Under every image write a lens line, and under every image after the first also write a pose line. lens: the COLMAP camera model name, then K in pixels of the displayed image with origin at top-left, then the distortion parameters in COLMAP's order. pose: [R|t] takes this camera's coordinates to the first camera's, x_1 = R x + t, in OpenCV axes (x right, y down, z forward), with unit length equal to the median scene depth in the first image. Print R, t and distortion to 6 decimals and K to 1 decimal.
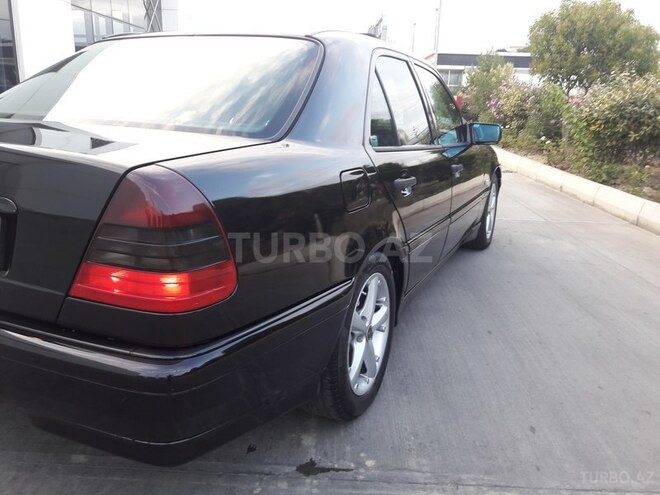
lens RADIAL K [[547.5, 0, 330.5], [0, 547.5, 246.0], [0, 0, 1]] dist [-0.000350, -0.028748]
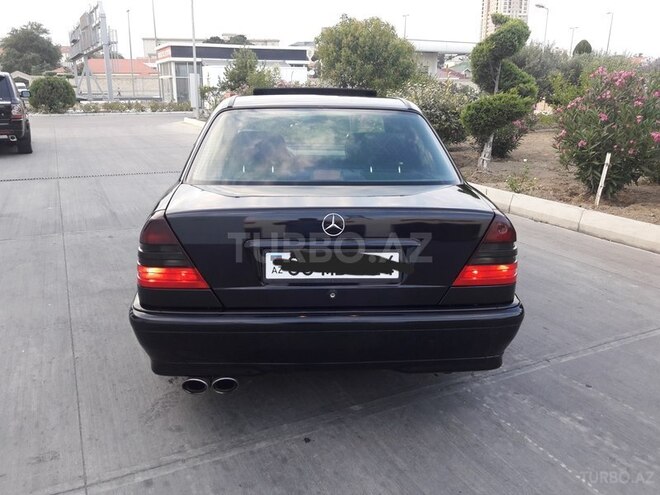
lens RADIAL K [[547.5, 0, 326.8], [0, 547.5, 248.5], [0, 0, 1]] dist [-0.000350, -0.028748]
pose [[0.884477, -0.152844, 0.440839, -0.257089], [0.141478, 0.988196, 0.058765, -0.030850], [-0.444617, 0.010393, 0.895660, -0.067295]]
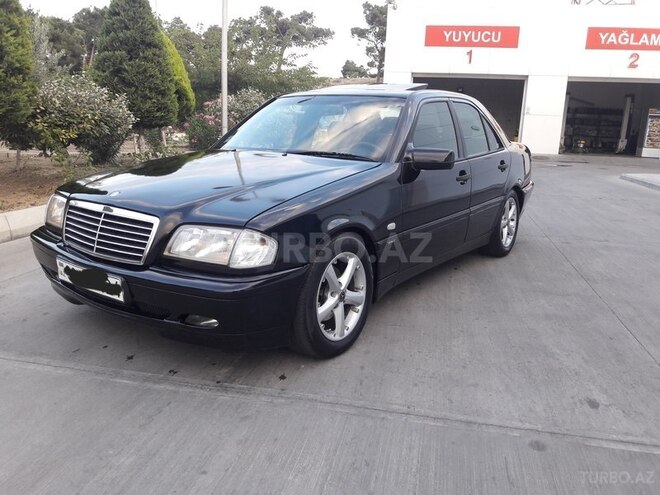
lens RADIAL K [[547.5, 0, 331.7], [0, 547.5, 247.0], [0, 0, 1]] dist [-0.000350, -0.028748]
pose [[-0.981803, -0.105229, 0.158081, -0.088167], [-0.018174, 0.880679, 0.473365, -0.259849], [-0.189030, 0.461878, -0.866566, 0.939869]]
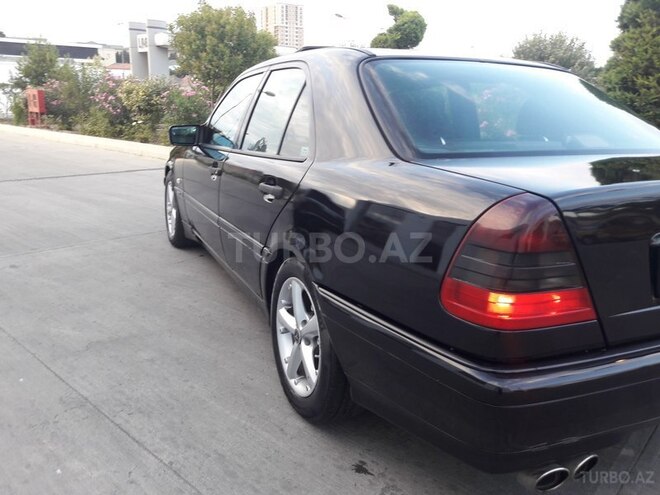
lens RADIAL K [[547.5, 0, 329.0], [0, 547.5, 248.0], [0, 0, 1]] dist [-0.000350, -0.028748]
pose [[0.653131, -0.211879, 0.726998, -0.360555], [0.195011, 0.974738, 0.108884, -0.058206], [-0.731704, 0.070657, 0.677951, 0.145429]]
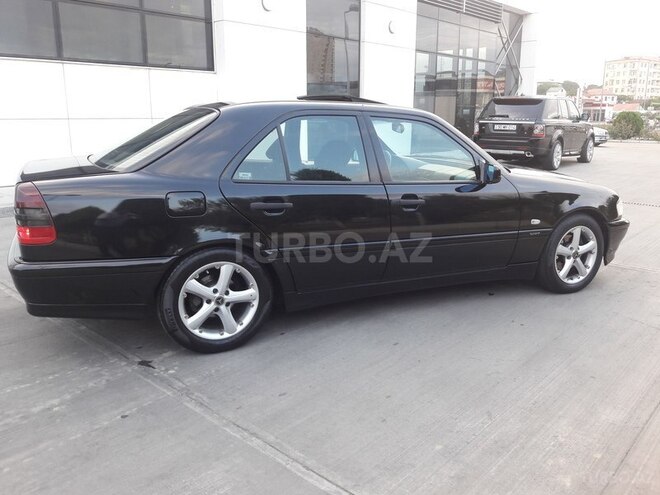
lens RADIAL K [[547.5, 0, 330.5], [0, 547.5, 248.3], [0, 0, 1]] dist [-0.000350, -0.028748]
pose [[0.759151, 0.129185, -0.637967, 0.332348], [-0.153458, 0.988001, 0.017456, -0.015264], [0.632567, 0.084649, 0.769866, 0.004547]]
